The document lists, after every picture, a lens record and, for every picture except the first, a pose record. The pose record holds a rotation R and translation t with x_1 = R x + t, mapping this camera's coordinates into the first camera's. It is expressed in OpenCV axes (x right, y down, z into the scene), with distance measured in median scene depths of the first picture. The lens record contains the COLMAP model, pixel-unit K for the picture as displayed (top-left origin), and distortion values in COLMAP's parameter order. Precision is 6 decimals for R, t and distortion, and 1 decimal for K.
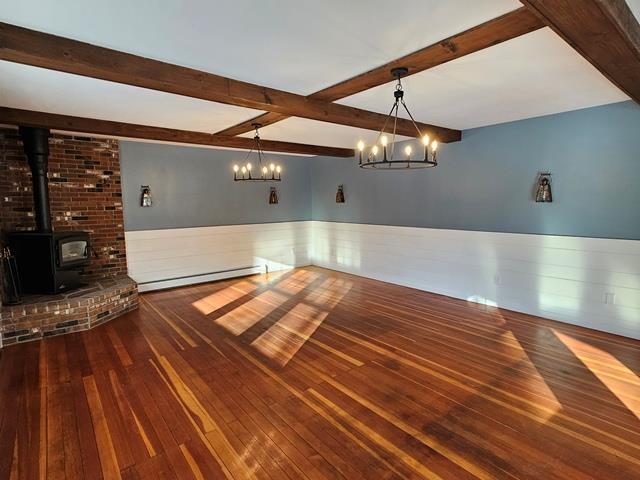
lens RADIAL K [[343.7, 0, 323.0], [0, 343.7, 239.7], [0, 0, 1]] dist [0.001418, 0.000553]
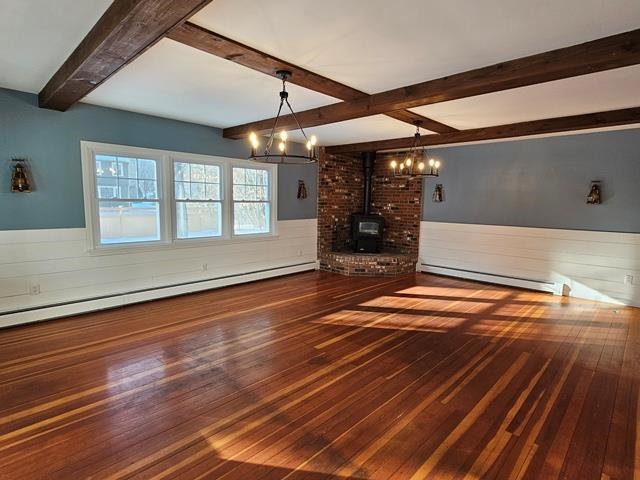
lens RADIAL K [[343.7, 0, 323.0], [0, 343.7, 239.7], [0, 0, 1]] dist [0.001418, 0.000553]
pose [[0.122443, 0.127604, -0.984238, 0.846944], [-0.131619, 0.985029, 0.111333, -0.065812], [0.983709, 0.115912, 0.137405, 0.633112]]
